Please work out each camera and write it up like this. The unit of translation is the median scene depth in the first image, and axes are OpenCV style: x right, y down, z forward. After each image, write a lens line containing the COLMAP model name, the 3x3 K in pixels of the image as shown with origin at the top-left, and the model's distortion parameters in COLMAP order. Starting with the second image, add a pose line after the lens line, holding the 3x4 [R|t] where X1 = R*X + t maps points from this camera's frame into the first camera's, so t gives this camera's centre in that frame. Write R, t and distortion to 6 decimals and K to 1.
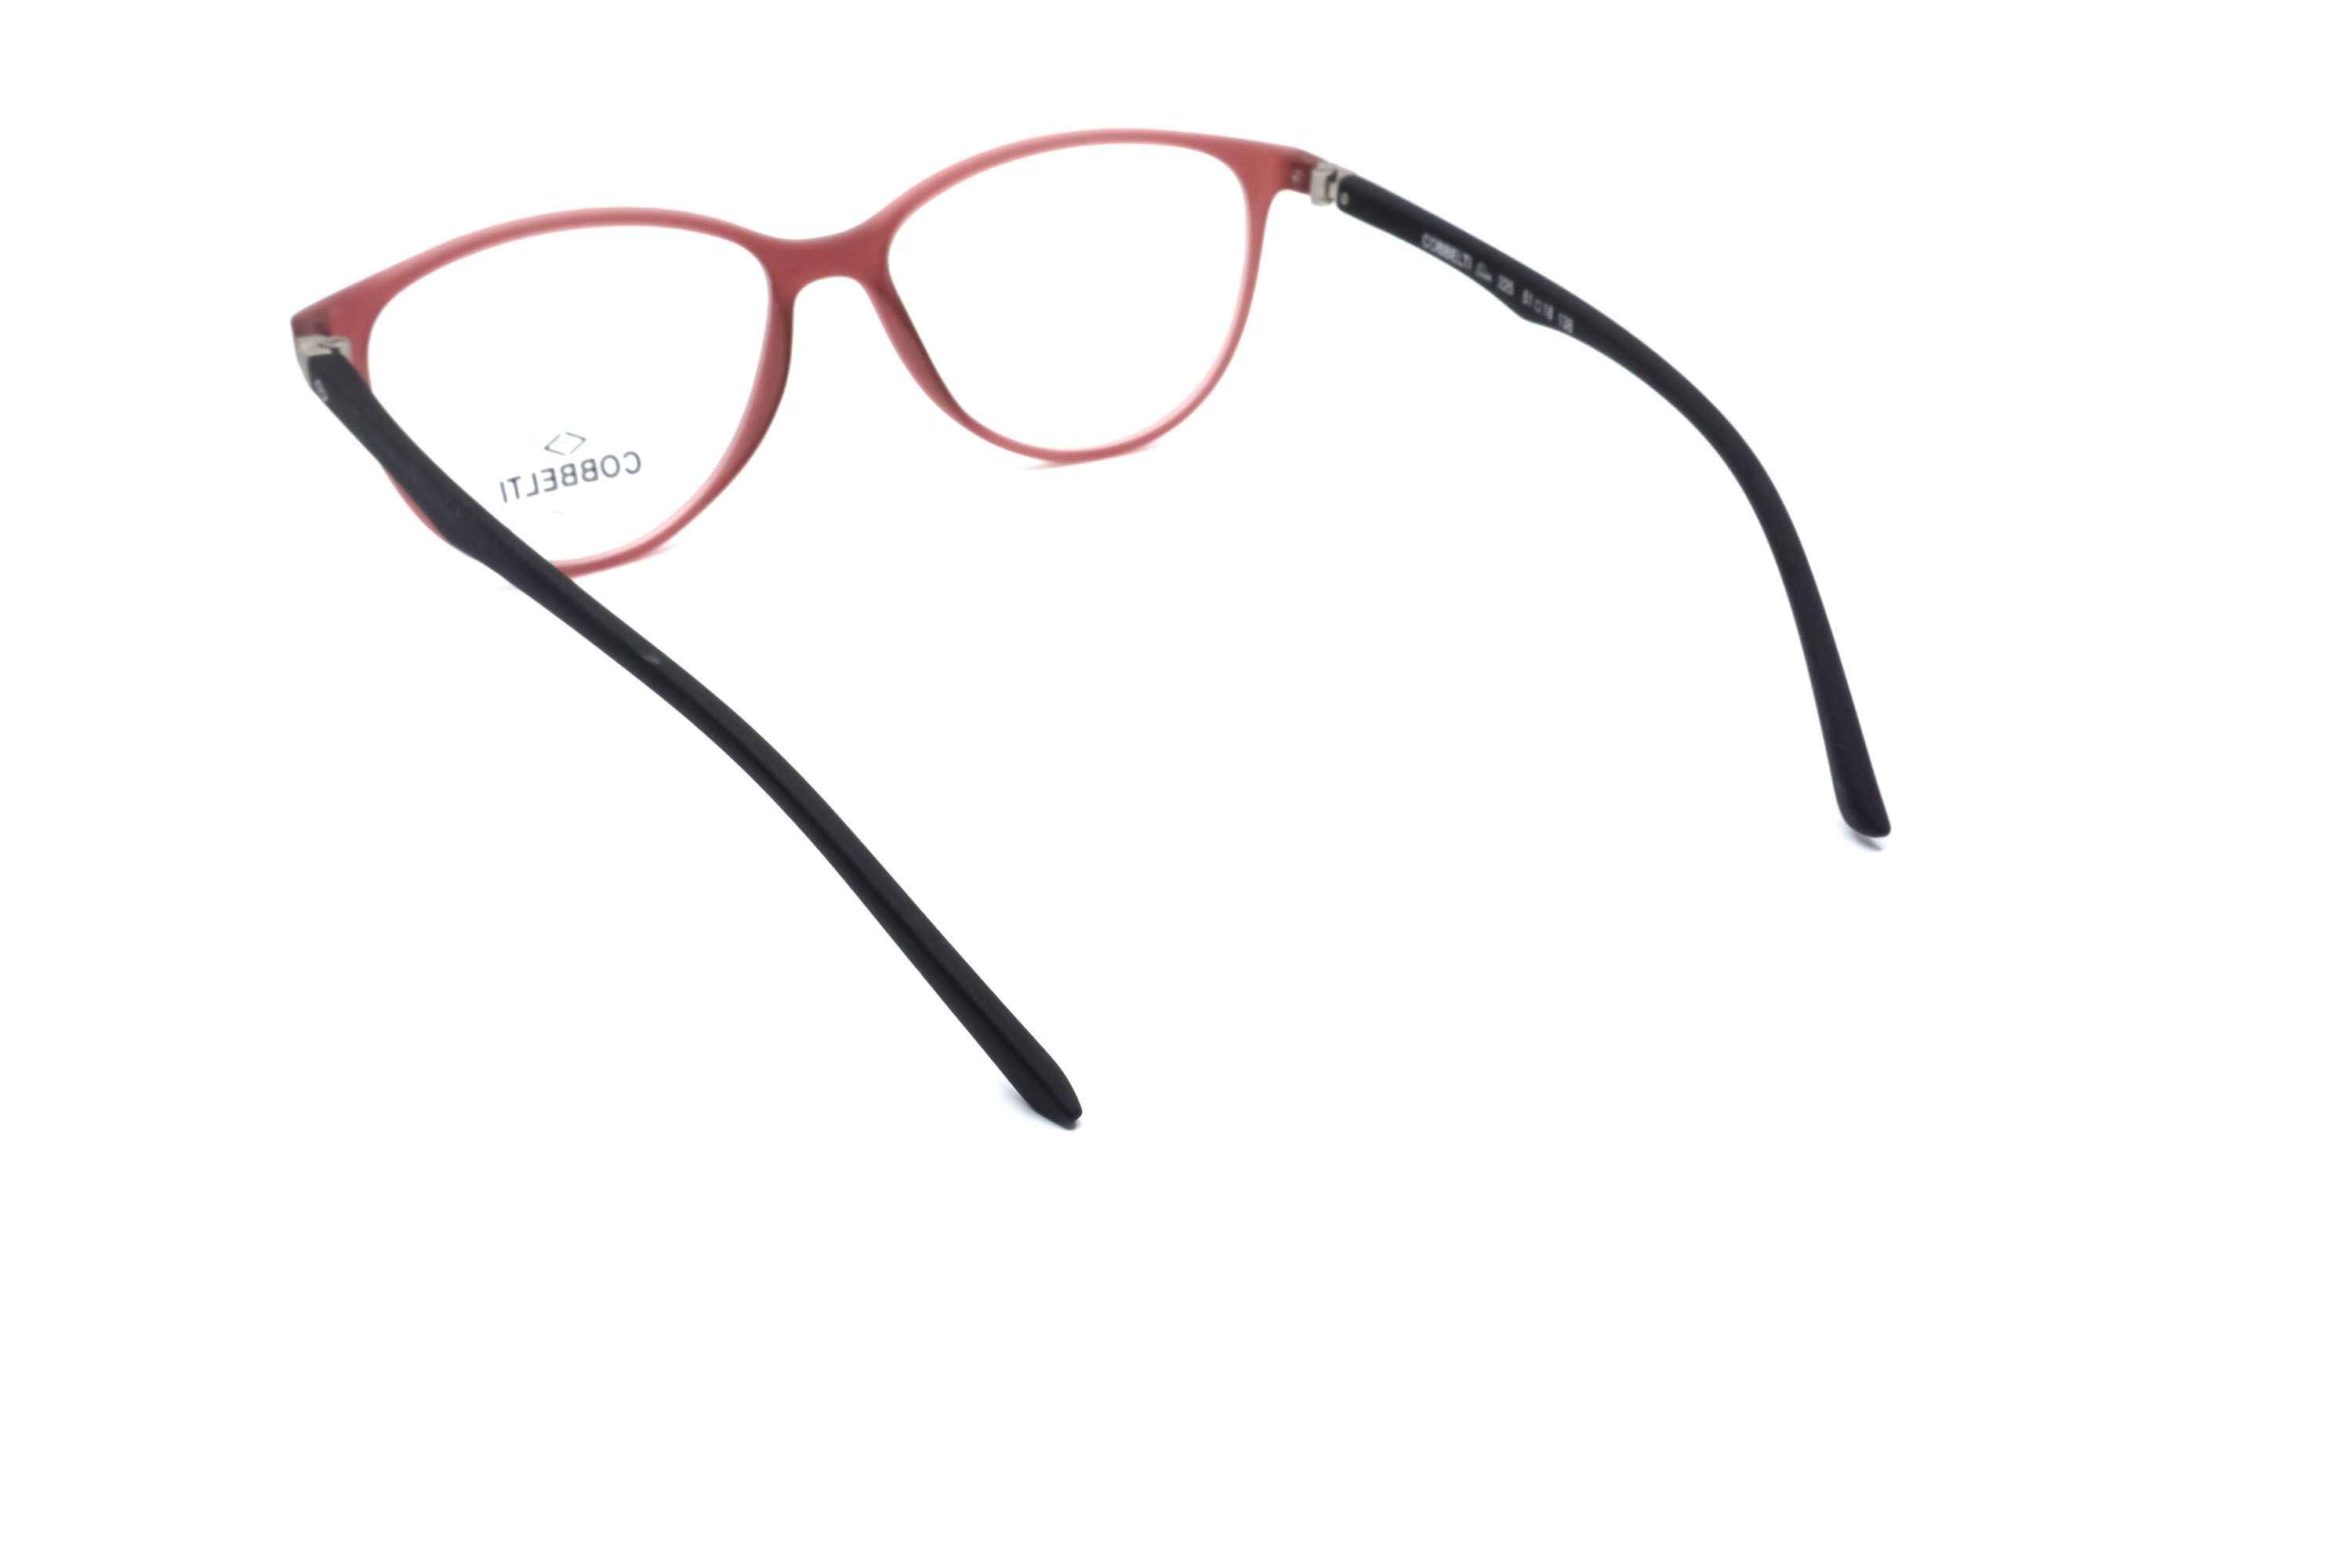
lens RADIAL K [[2707.7, 0, 1176.0], [0, 2707.7, 784.0], [0, 0, 1]] dist [0.006227, 0.008621]
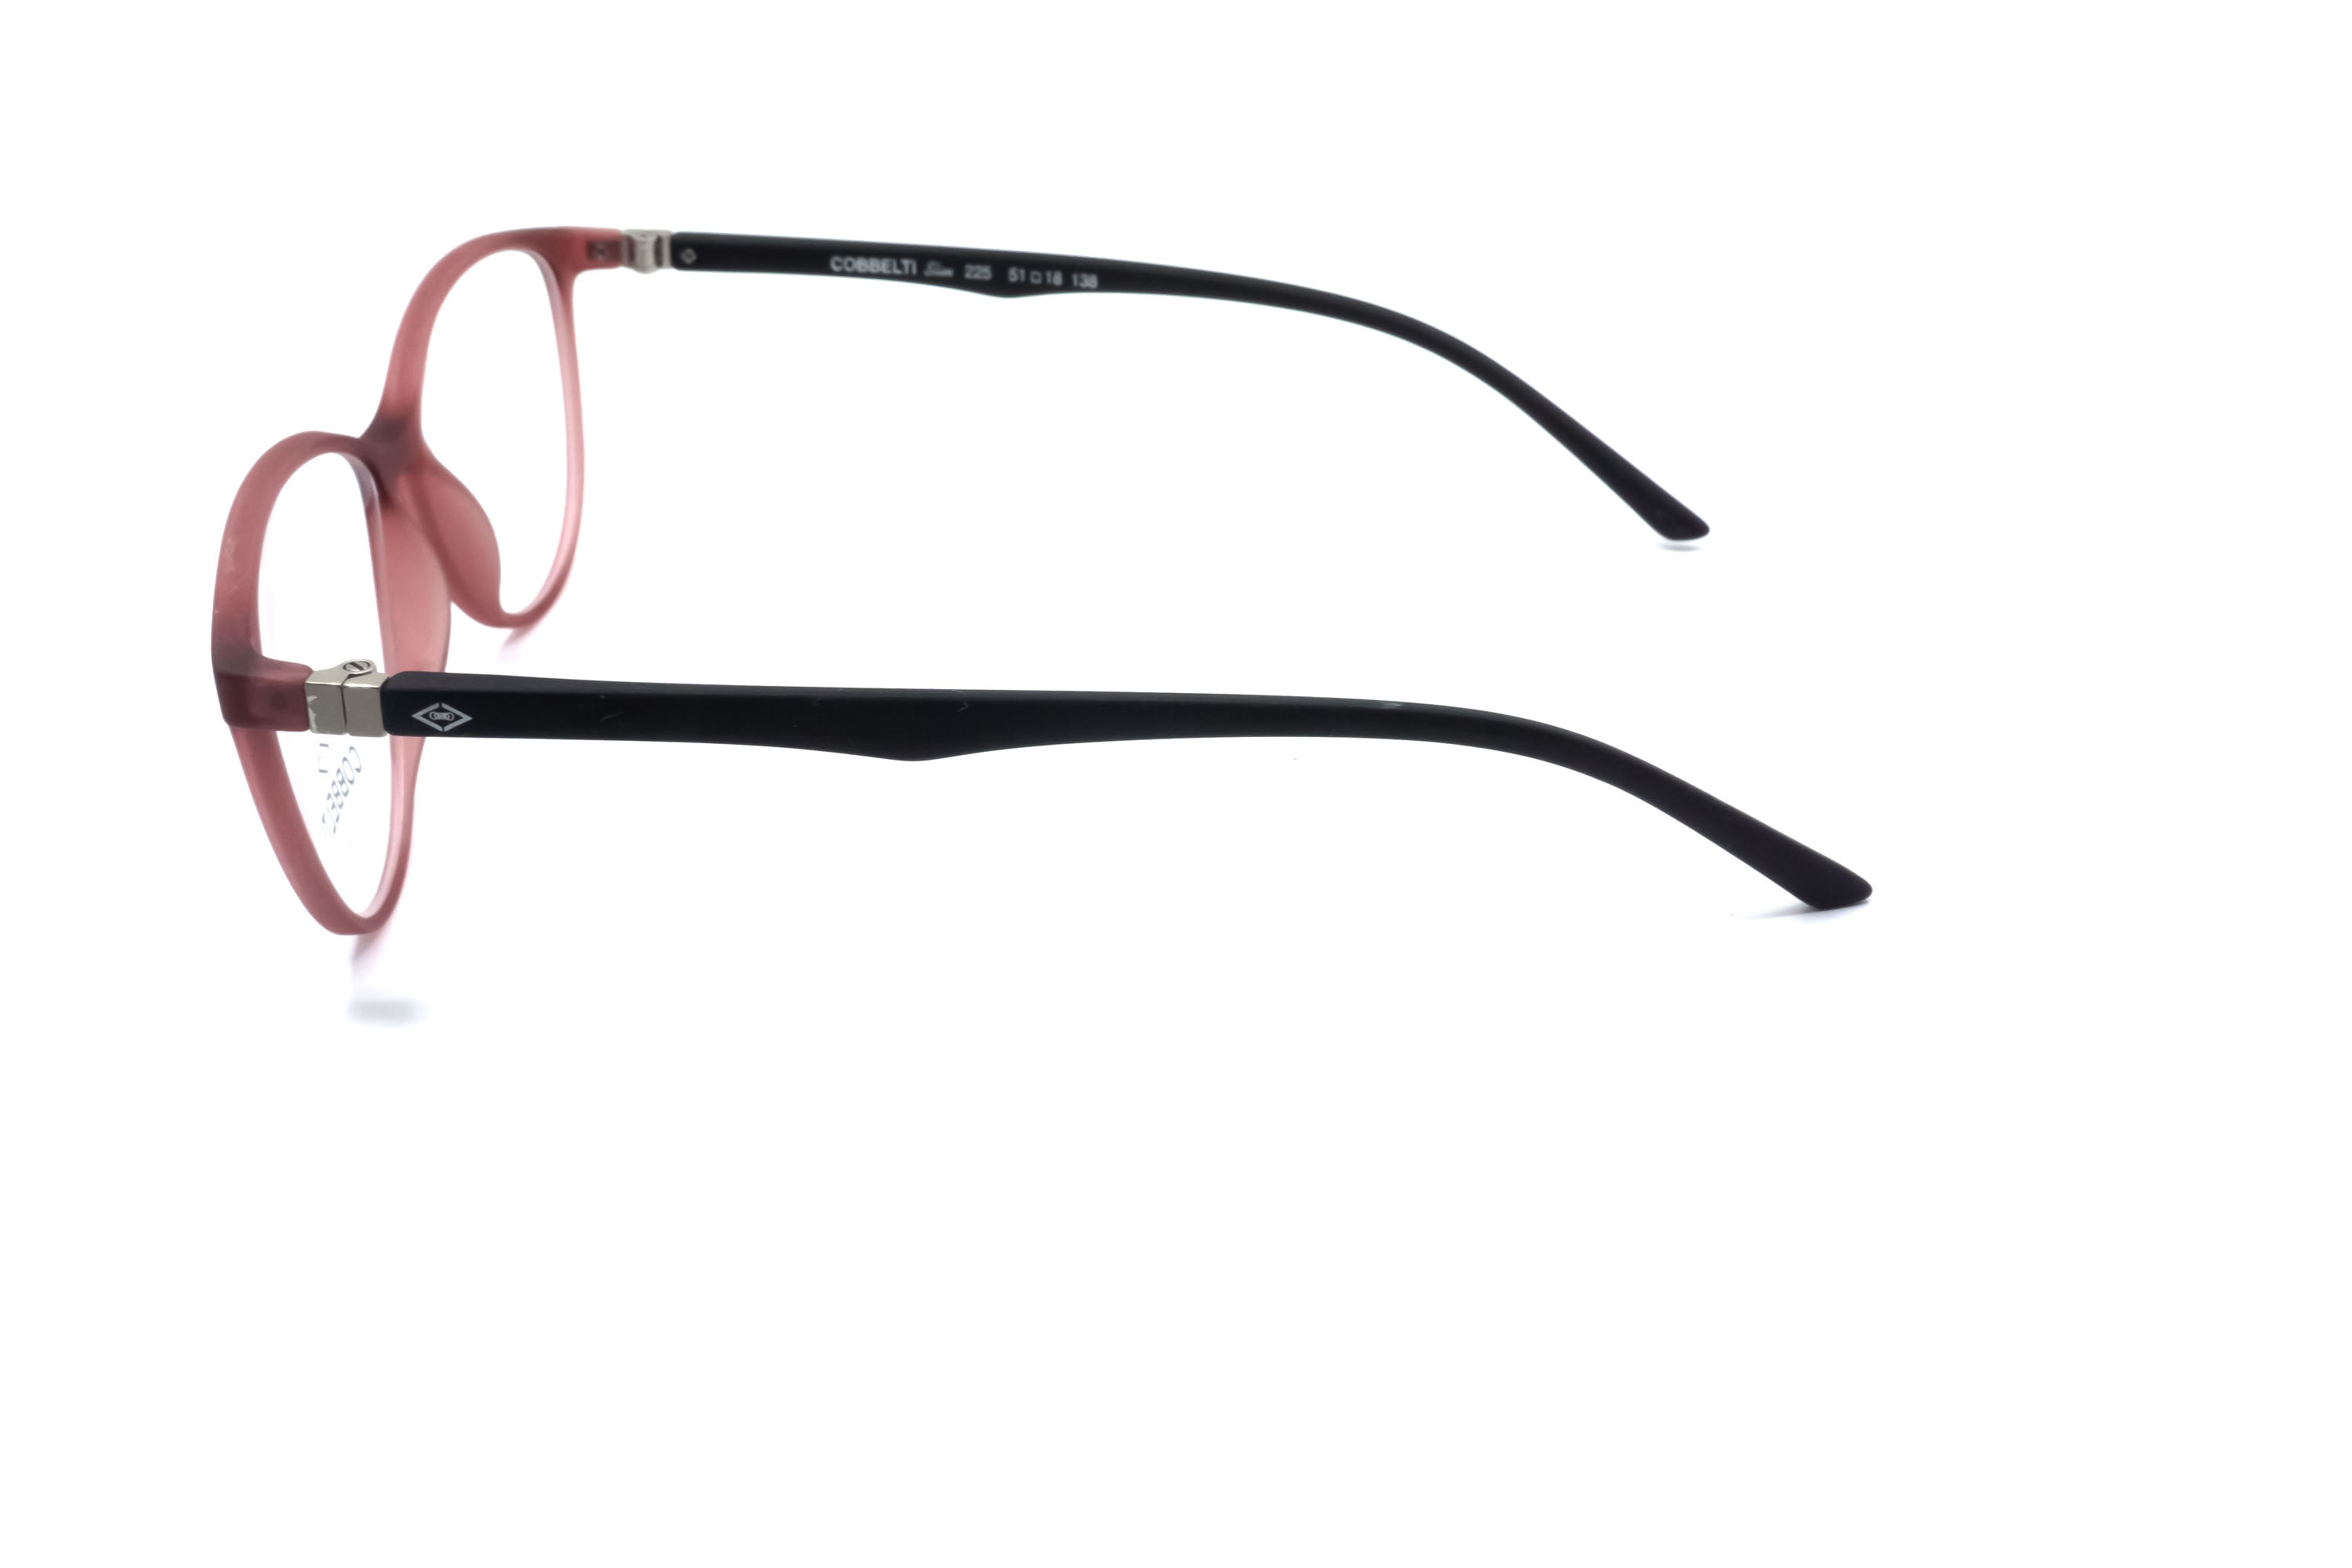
lens RADIAL K [[2660.7, 0, 1176.0], [0, 2660.7, 784.0], [0, 0, 1]] dist [0.015192, 0.045901]
pose [[0.501196, -0.378647, 0.778093, -0.682427], [0.400409, 0.898608, 0.179377, -0.155604], [-0.767121, 0.221652, 0.601993, 0.361544]]
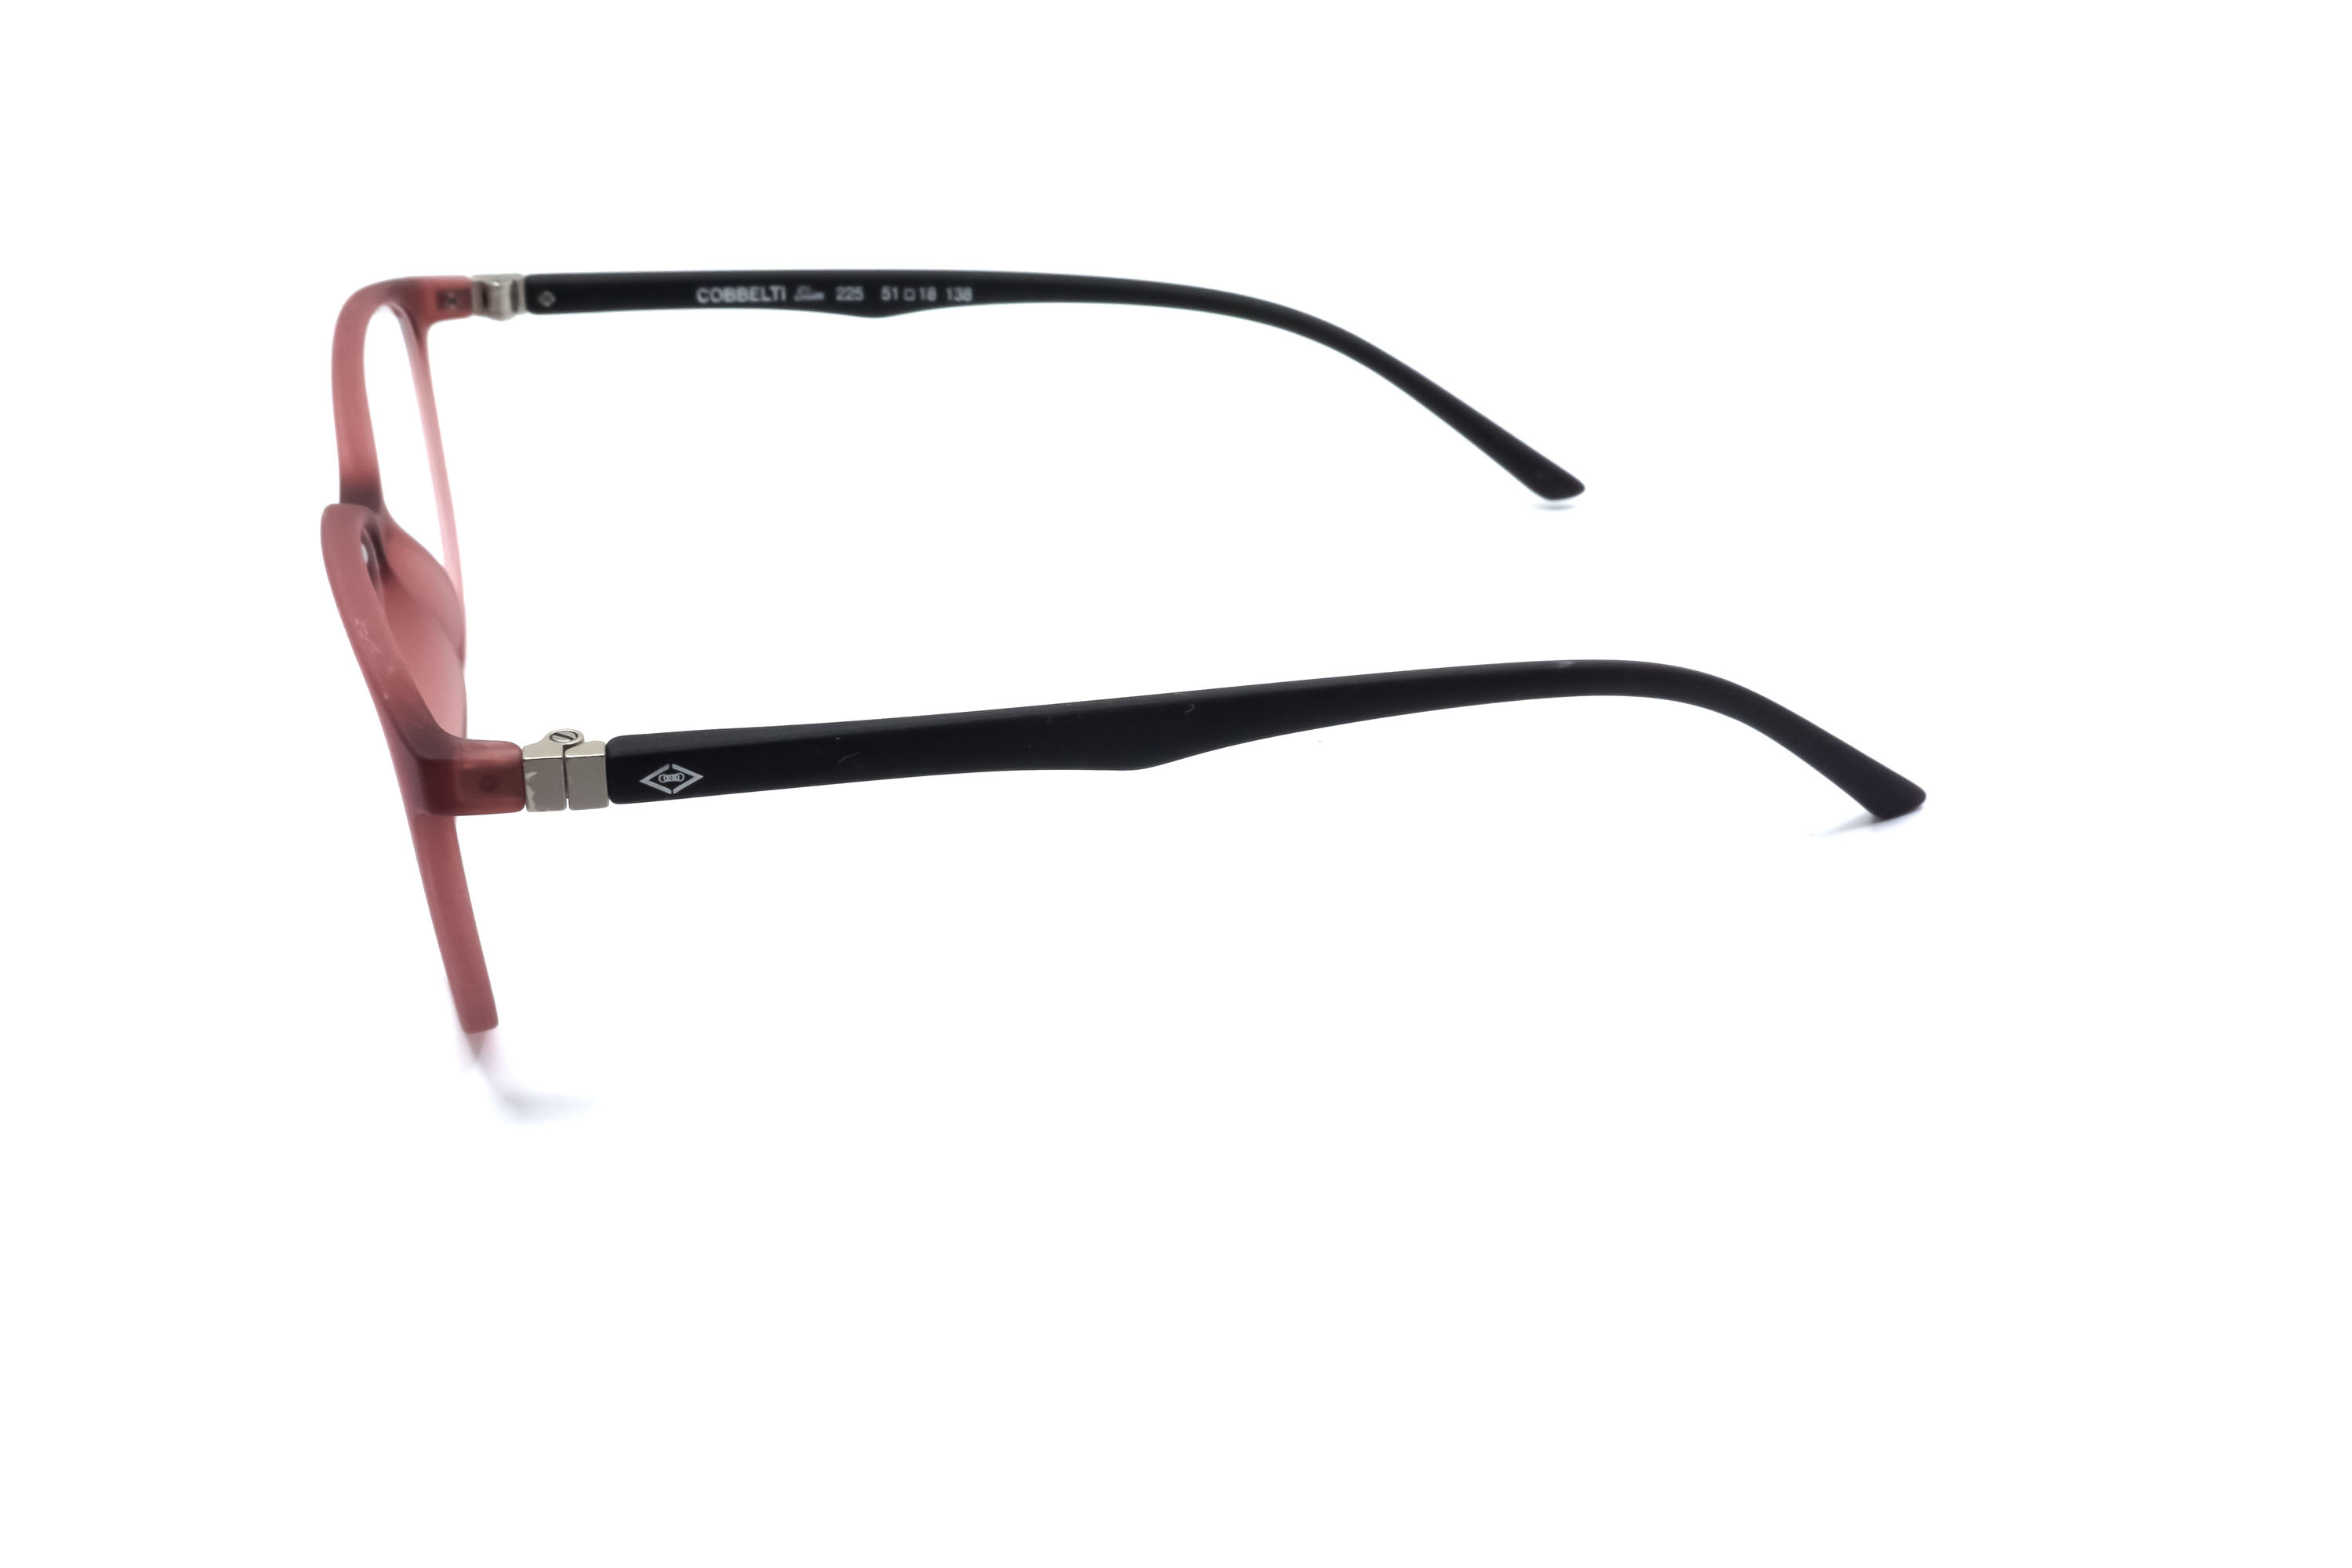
lens RADIAL K [[2660.7, 0, 1176.0], [0, 2660.7, 784.0], [0, 0, 1]] dist [0.015192, 0.045901]
pose [[0.259346, -0.417117, 0.871064, -0.763540], [0.450620, 0.849993, 0.272862, -0.237147], [-0.854214, 0.321753, 0.408404, 0.531247]]
